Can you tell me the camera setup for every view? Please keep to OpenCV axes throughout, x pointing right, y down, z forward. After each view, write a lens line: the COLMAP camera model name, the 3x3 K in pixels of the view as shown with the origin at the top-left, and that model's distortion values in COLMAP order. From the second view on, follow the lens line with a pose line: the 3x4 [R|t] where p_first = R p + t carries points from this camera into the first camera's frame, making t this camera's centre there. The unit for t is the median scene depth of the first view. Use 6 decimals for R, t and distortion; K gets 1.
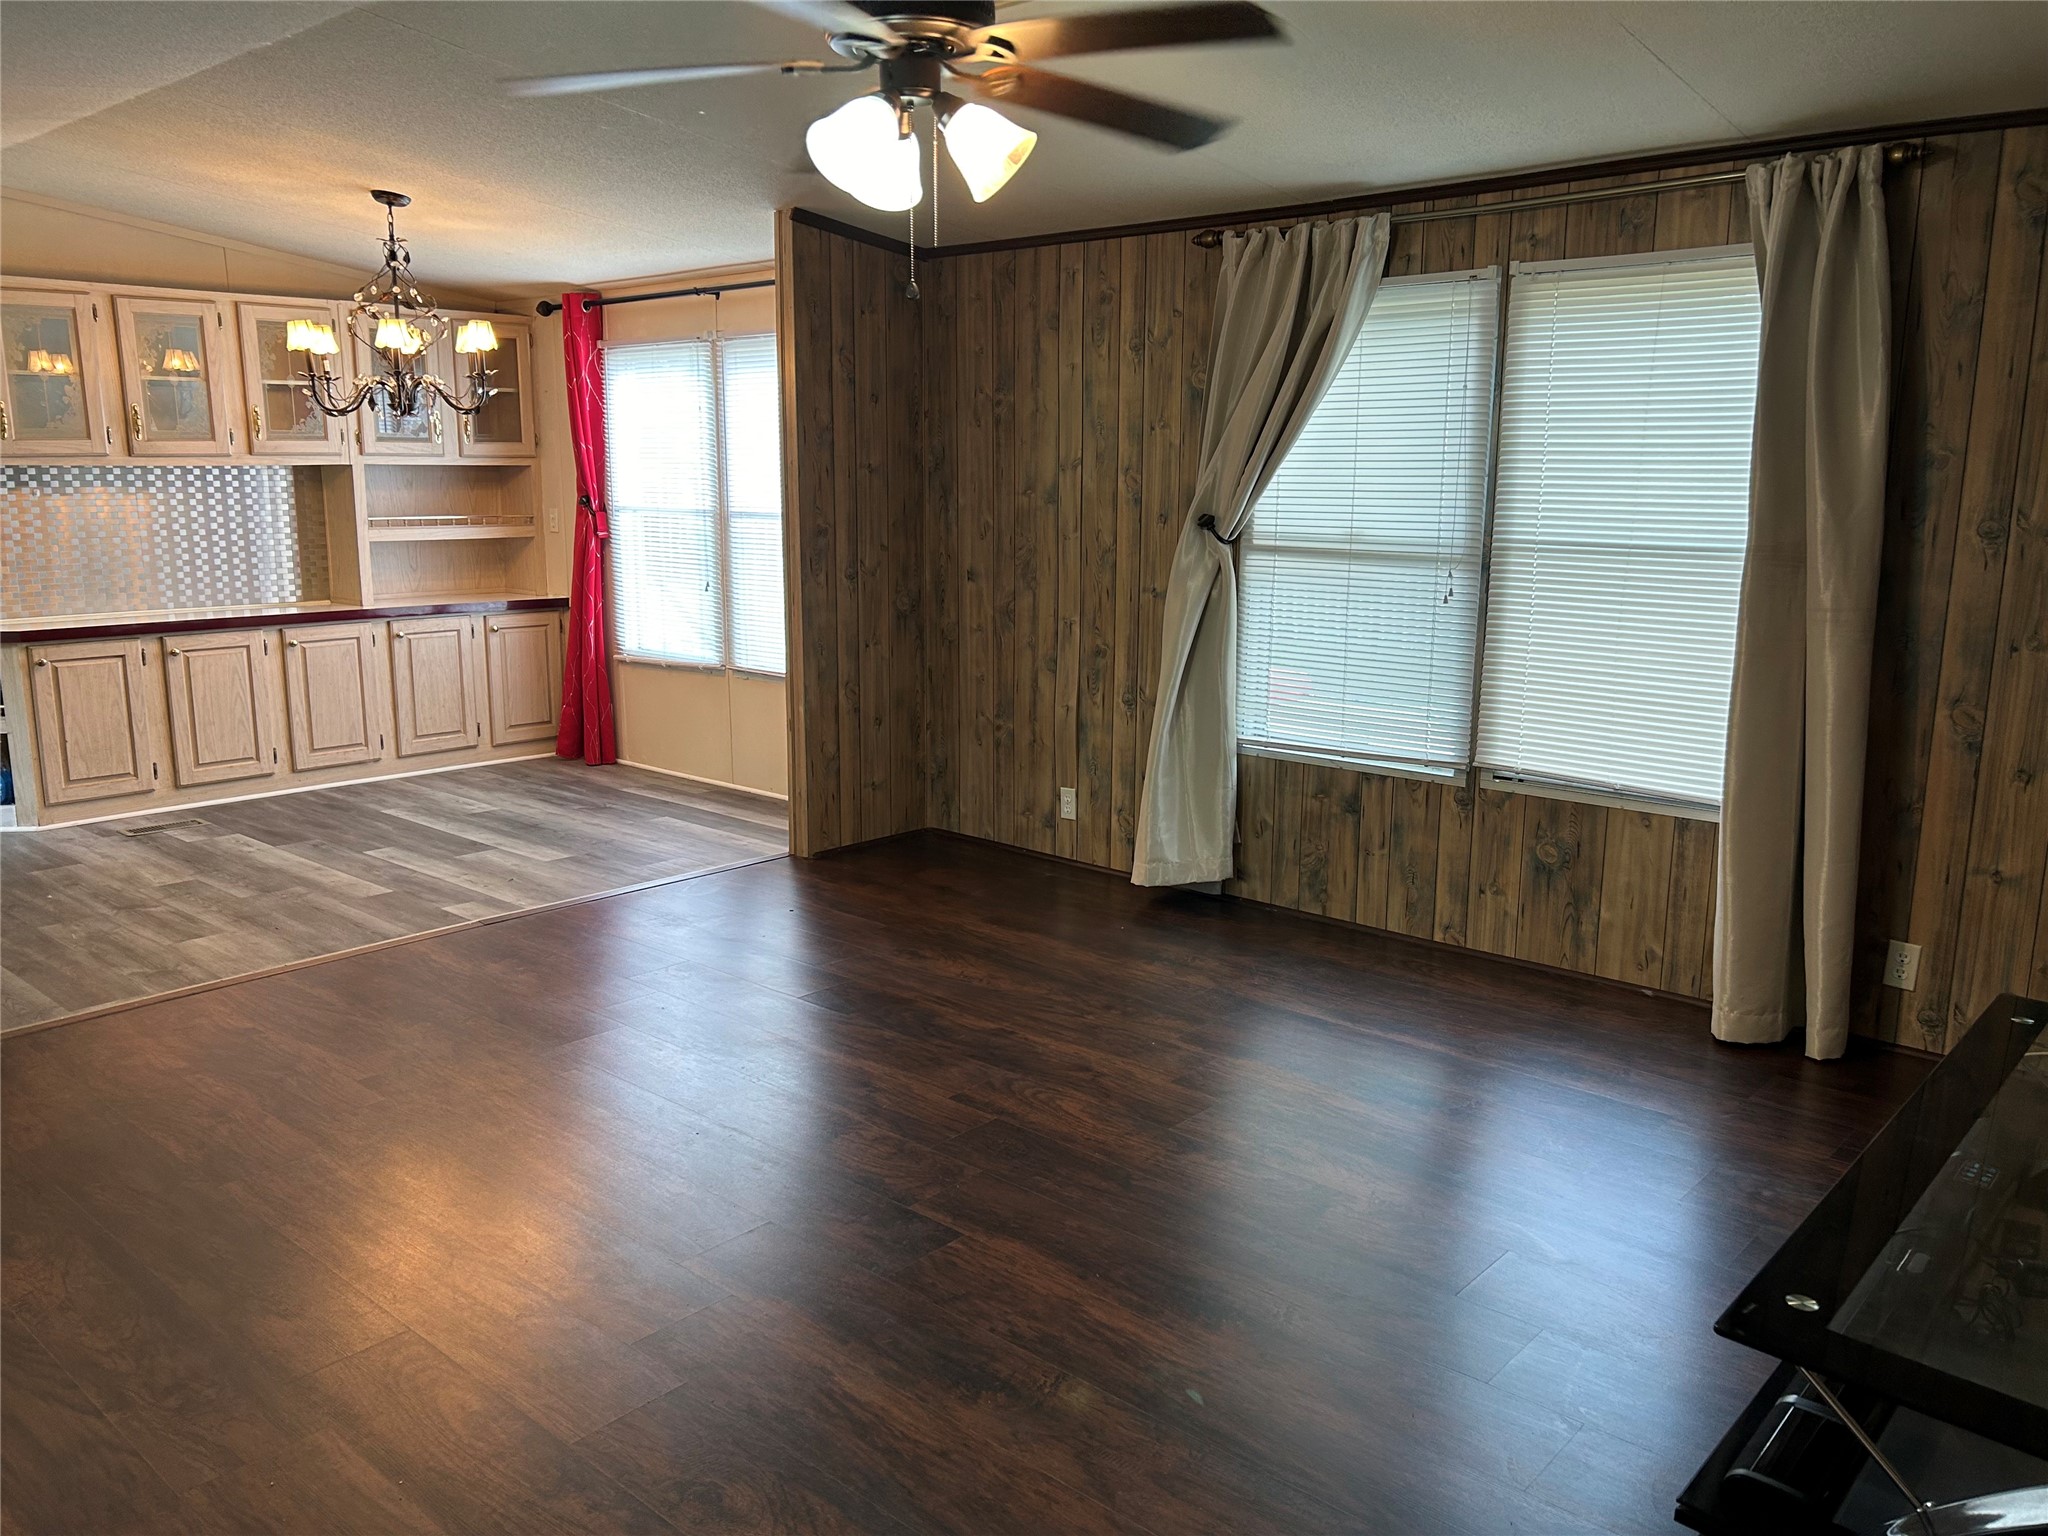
lens RADIAL K [[1554.0, 0, 1024.0], [0, 1554.0, 768.0], [0, 0, 1]] dist [0.042379, 0.000831]
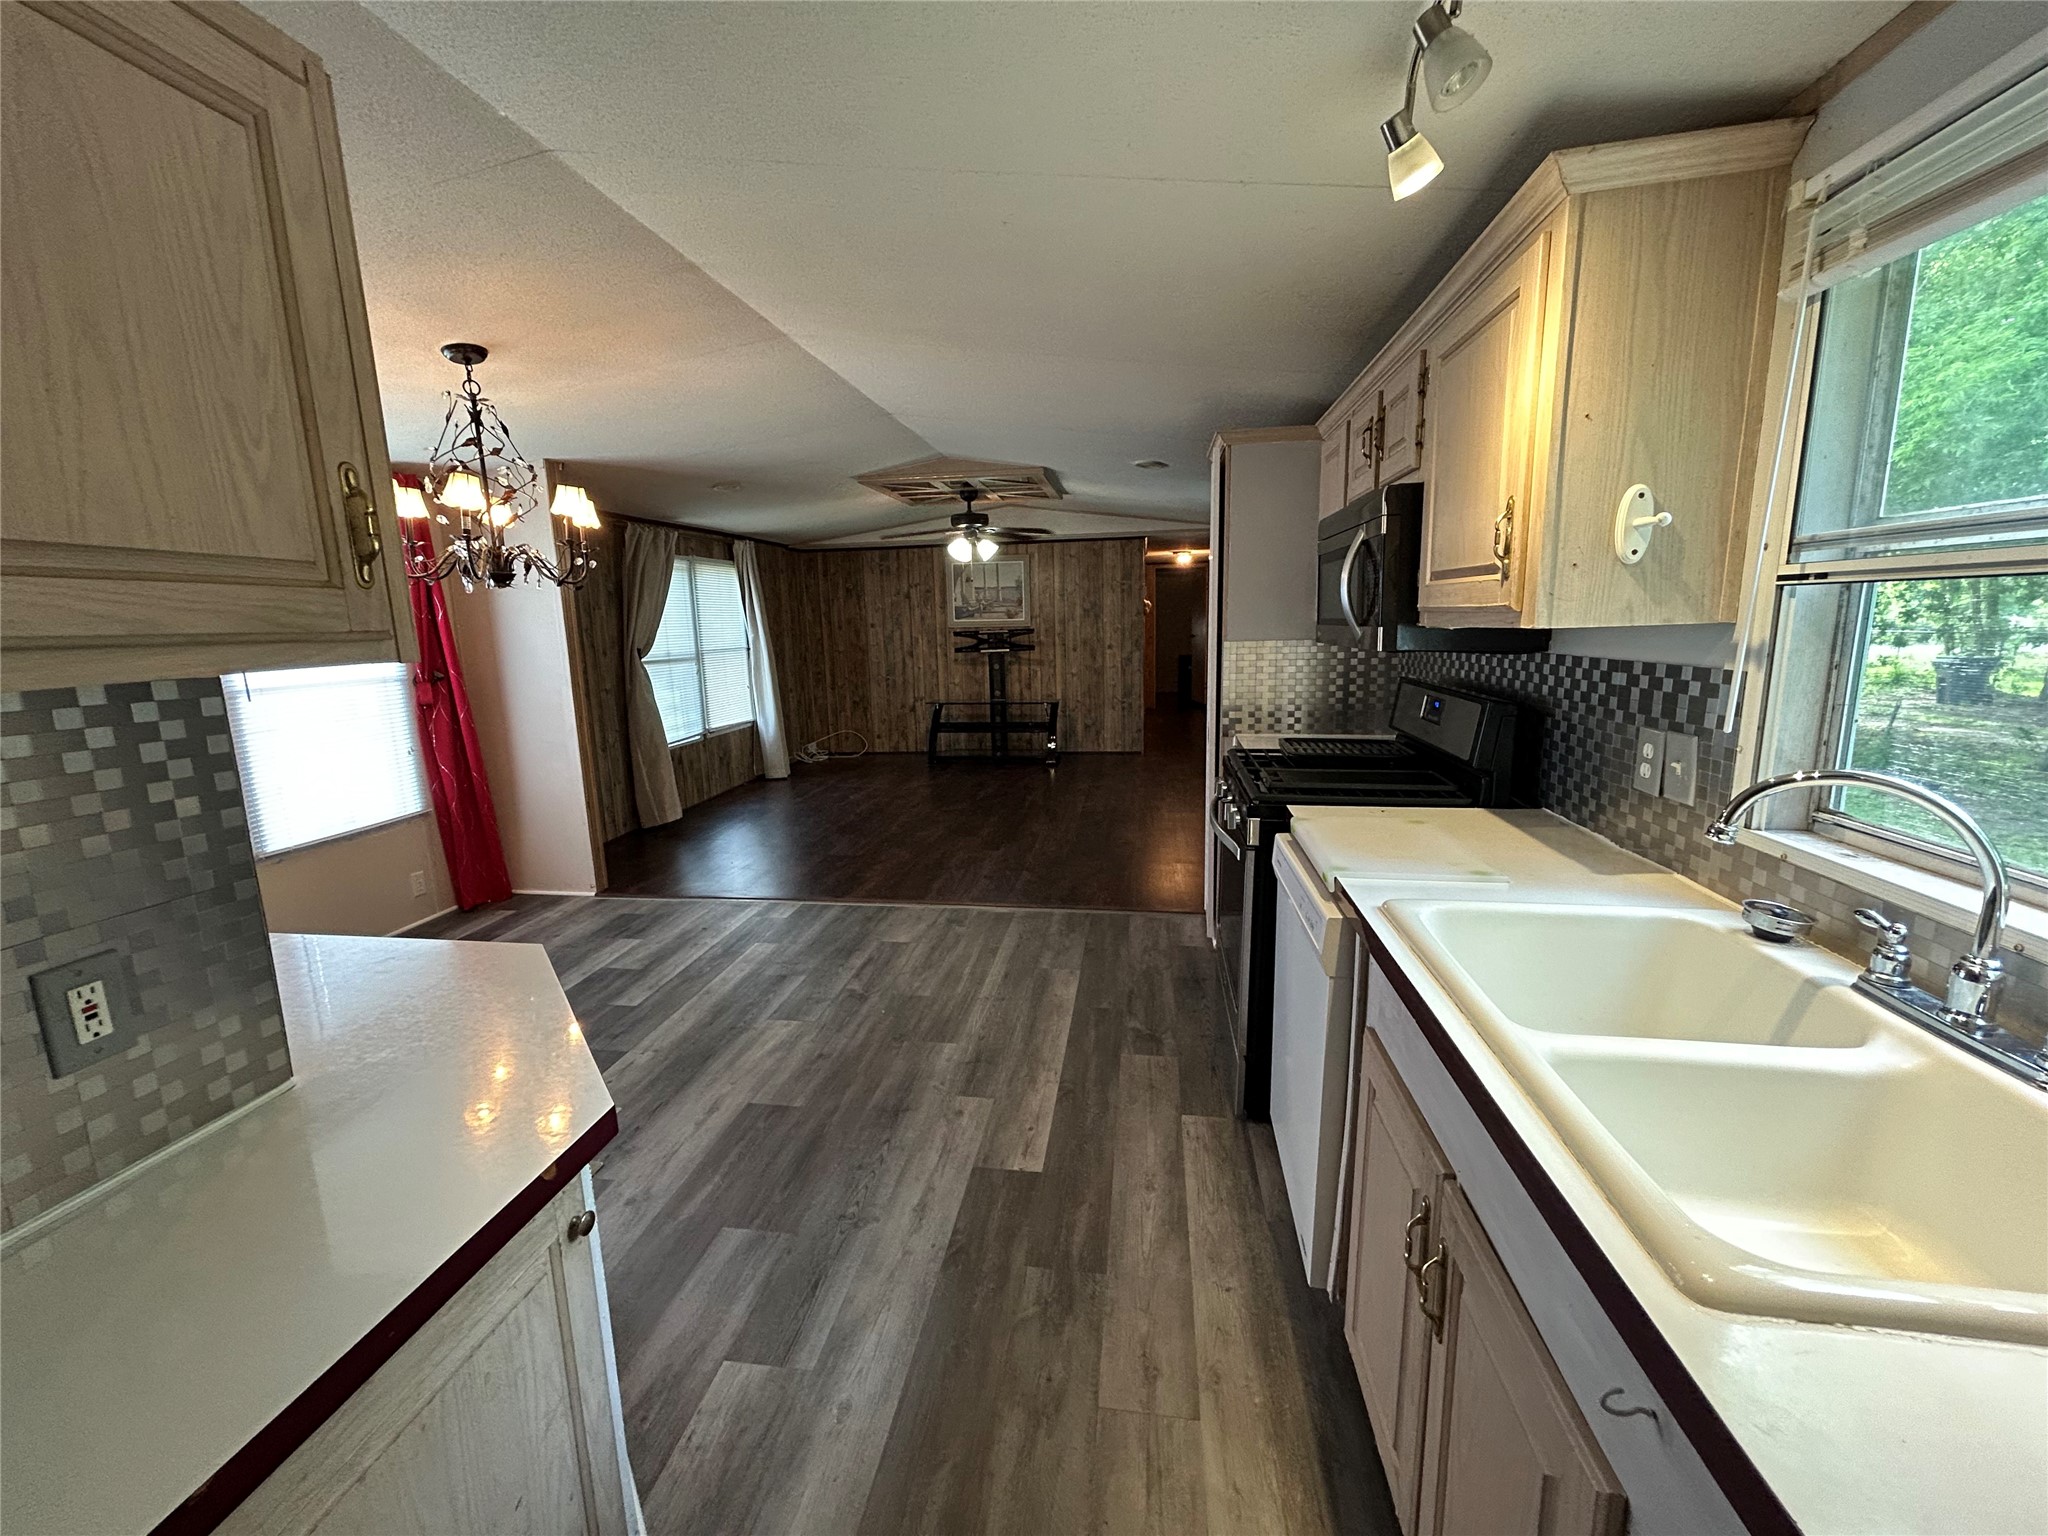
lens RADIAL K [[821.4, 0, 1024.0], [0, 821.4, 768.0], [0, 0, 1]] dist [0.000112, -0.000929]
pose [[-0.554453, -0.135896, 0.821044, -1.184571], [0.193523, 0.938478, 0.286020, -0.237292], [-0.809401, 0.317476, -0.494043, 1.219494]]
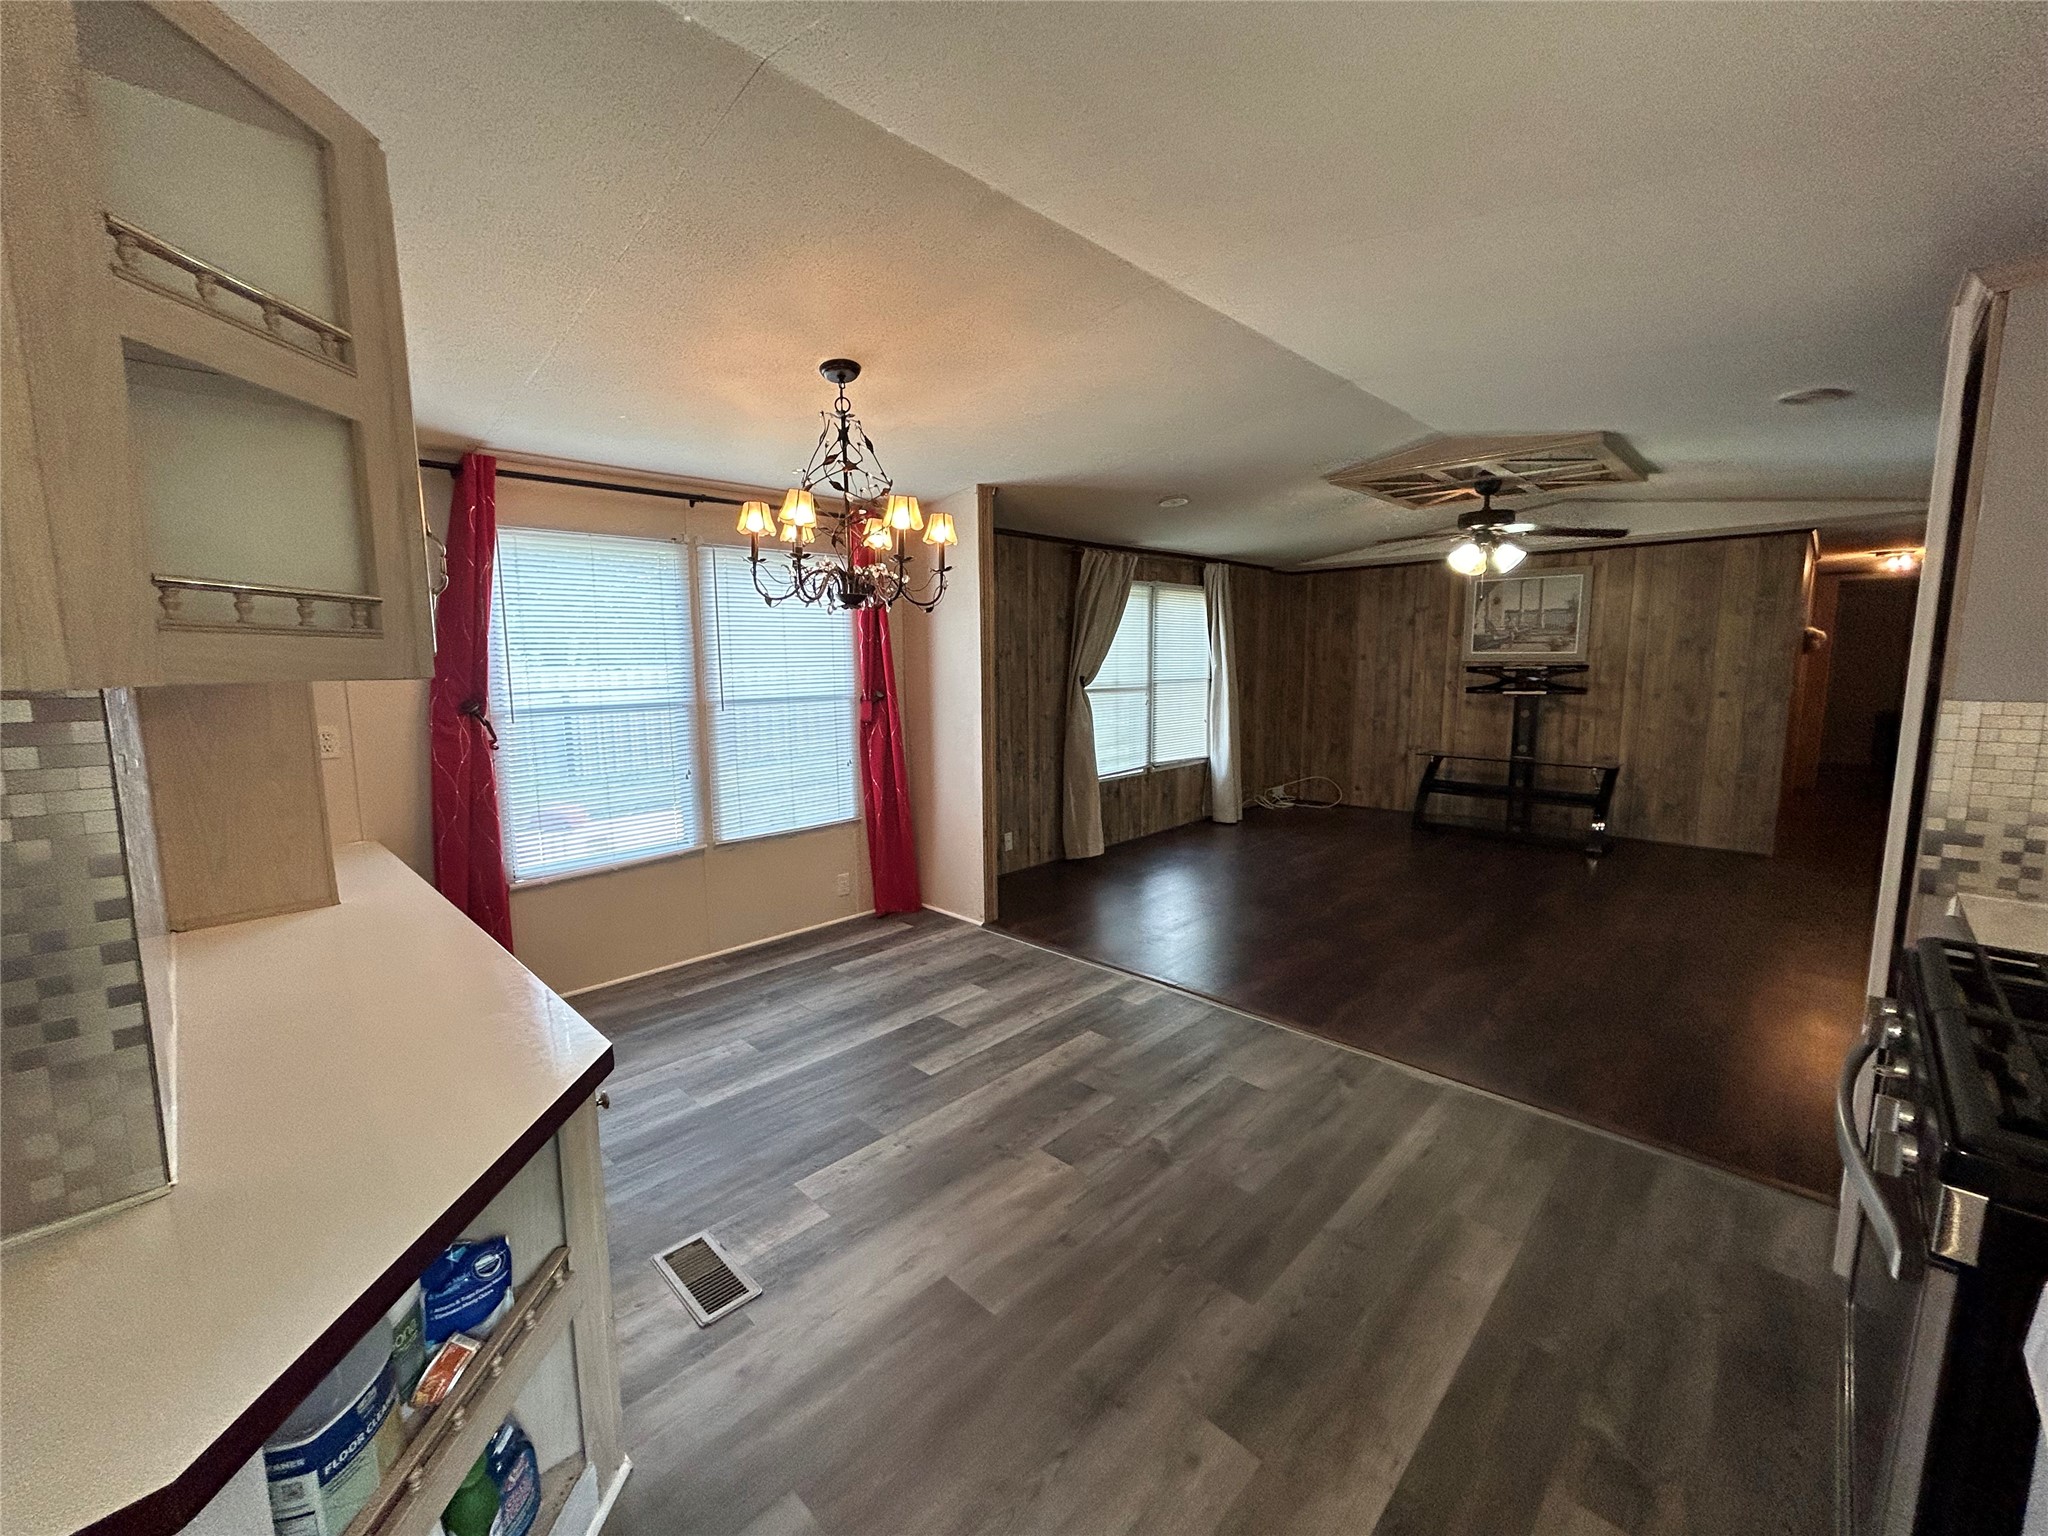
lens RADIAL K [[821.4, 0, 1024.0], [0, 821.4, 768.0], [0, 0, 1]] dist [0.000112, -0.000929]
pose [[0.038865, -0.132871, 0.990371, -1.046873], [0.211698, 0.969717, 0.121792, -0.200269], [-0.976562, 0.204926, 0.065817, 1.059741]]
